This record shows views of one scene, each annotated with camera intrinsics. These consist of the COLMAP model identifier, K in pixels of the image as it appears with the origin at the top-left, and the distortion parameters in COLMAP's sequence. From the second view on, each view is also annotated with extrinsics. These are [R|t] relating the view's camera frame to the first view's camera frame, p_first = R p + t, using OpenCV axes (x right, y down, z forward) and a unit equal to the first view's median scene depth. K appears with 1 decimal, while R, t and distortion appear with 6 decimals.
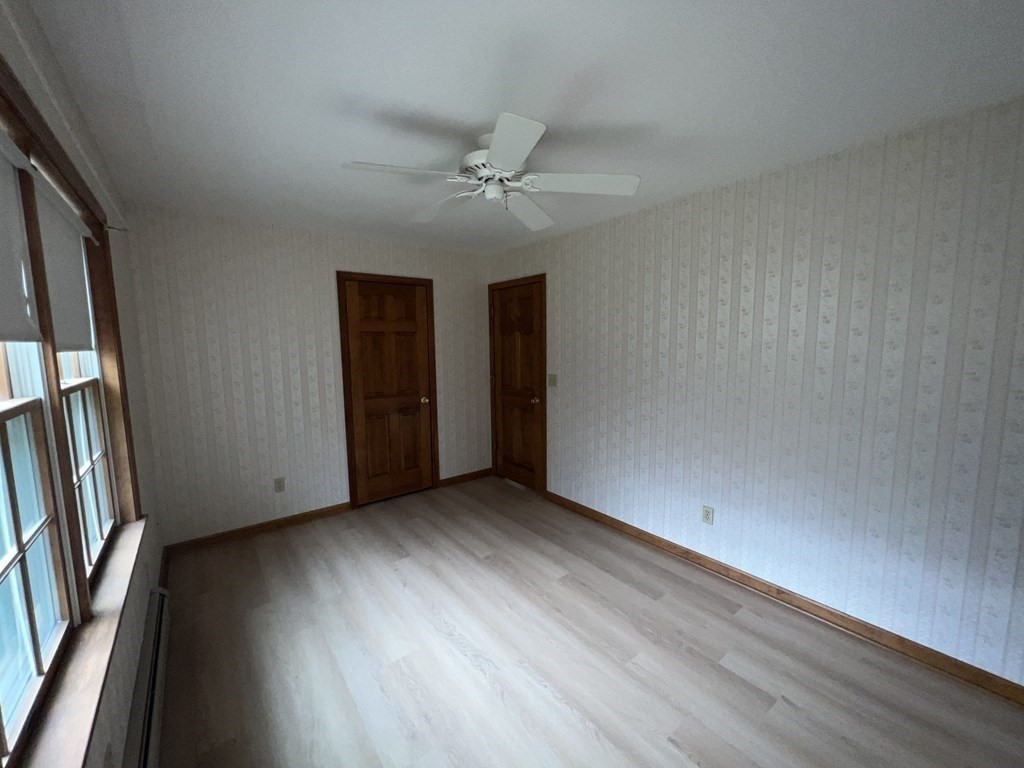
lens RADIAL K [[408.0, 0, 510.5], [0, 408.0, 385.7], [0, 0, 1]] dist [0.000451, 0.000311]
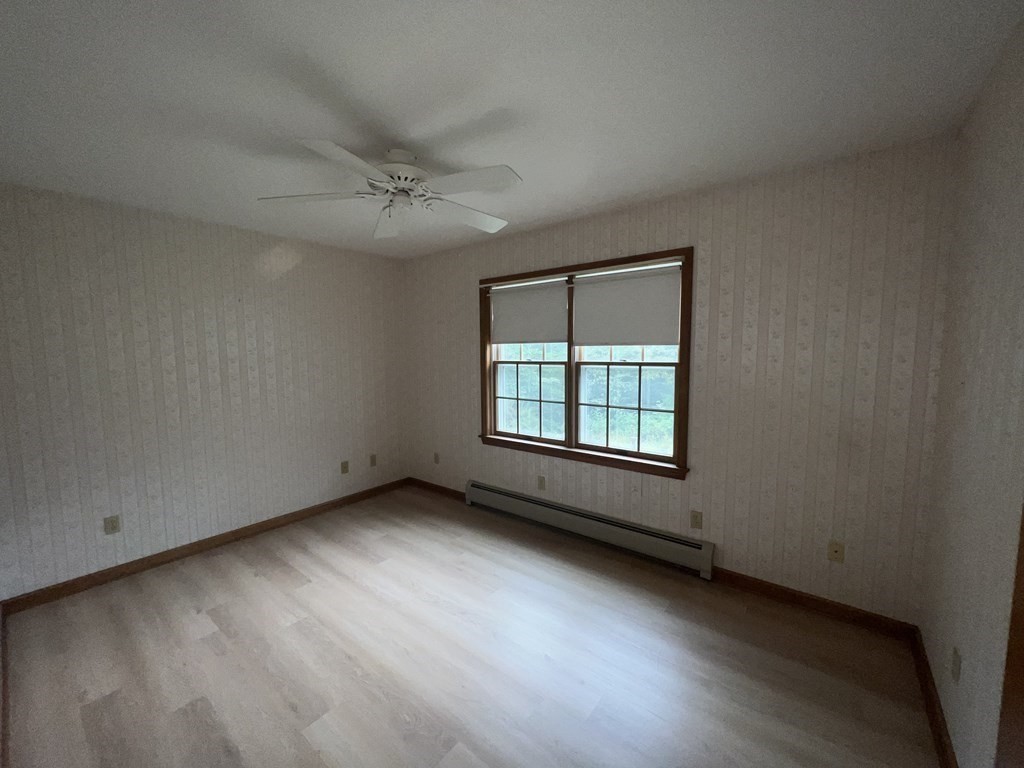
lens RADIAL K [[408.0, 0, 510.5], [0, 408.0, 385.7], [0, 0, 1]] dist [0.000451, 0.000311]
pose [[-0.971985, 0.041816, -0.231294, -0.043514], [-0.005063, 0.980094, 0.198470, -0.196120], [0.234989, 0.194081, -0.952425, 1.944092]]
